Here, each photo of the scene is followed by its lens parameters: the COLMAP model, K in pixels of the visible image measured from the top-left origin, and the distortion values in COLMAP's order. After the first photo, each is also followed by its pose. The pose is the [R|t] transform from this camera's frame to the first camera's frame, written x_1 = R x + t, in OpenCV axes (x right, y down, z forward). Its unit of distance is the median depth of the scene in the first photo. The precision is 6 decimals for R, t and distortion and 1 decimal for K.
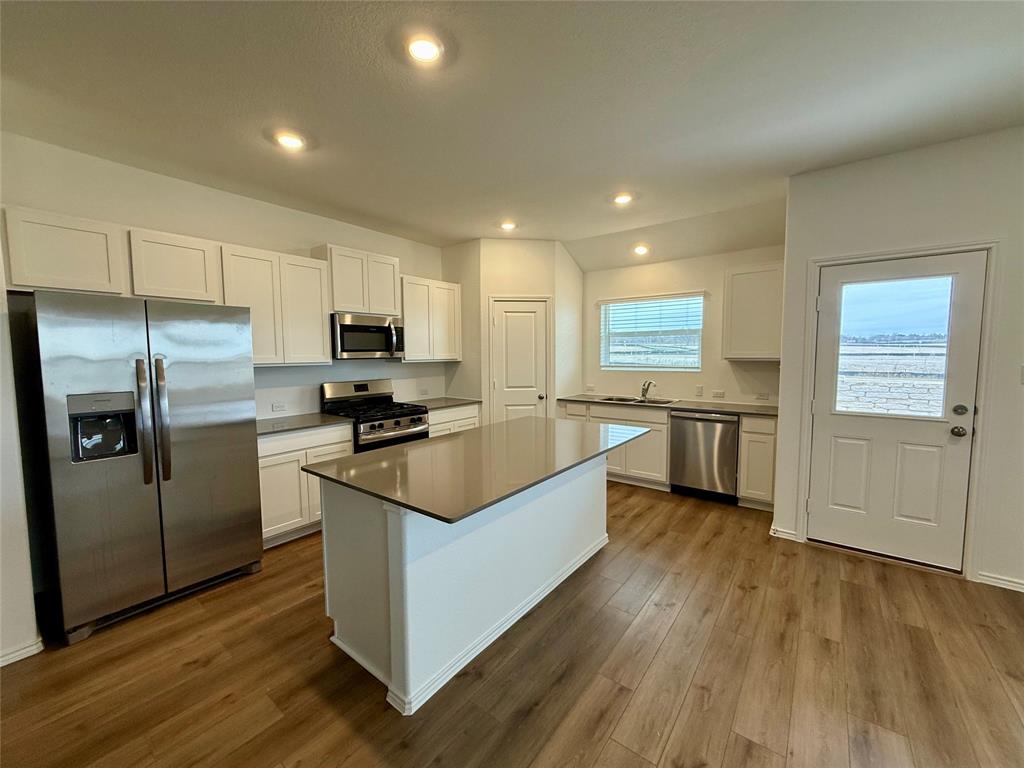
lens RADIAL K [[408.3, 0, 510.9], [0, 408.3, 383.2], [0, 0, 1]] dist [-0.001012, -0.000292]
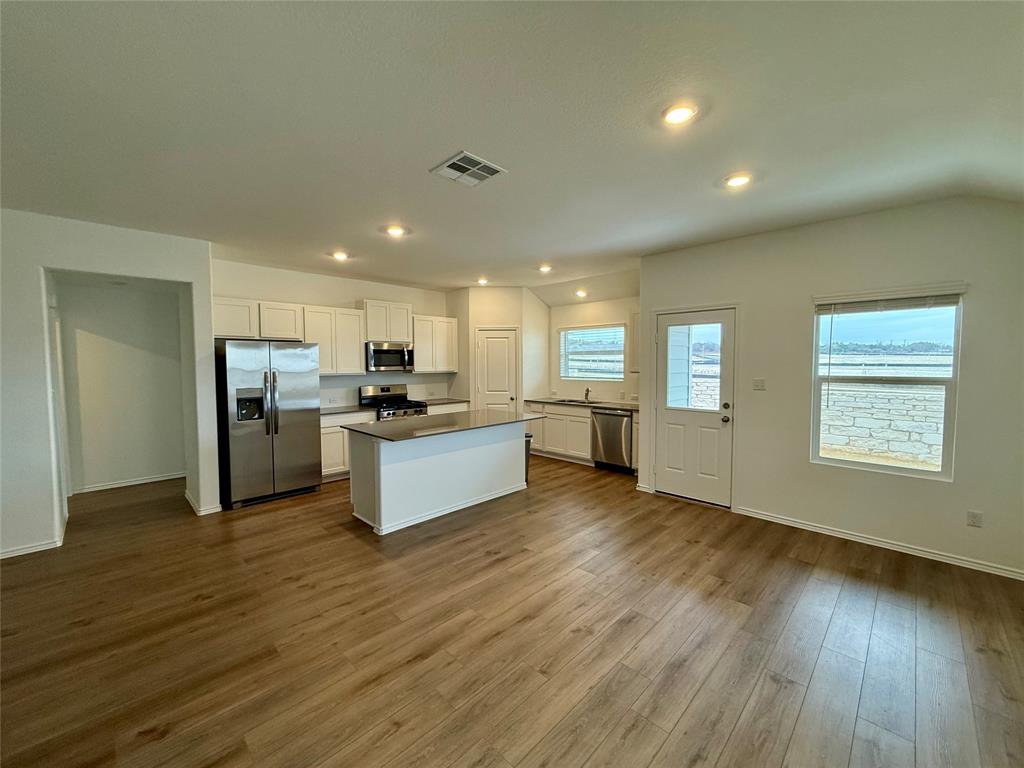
lens RADIAL K [[408.3, 0, 511.1], [0, 408.3, 382.0], [0, 0, 1]] dist [-0.001012, -0.000292]
pose [[0.992215, 0.008993, -0.124210, 0.326557], [-0.012024, 0.999647, -0.023672, 0.014592], [0.123953, 0.024981, 0.991974, -0.513689]]
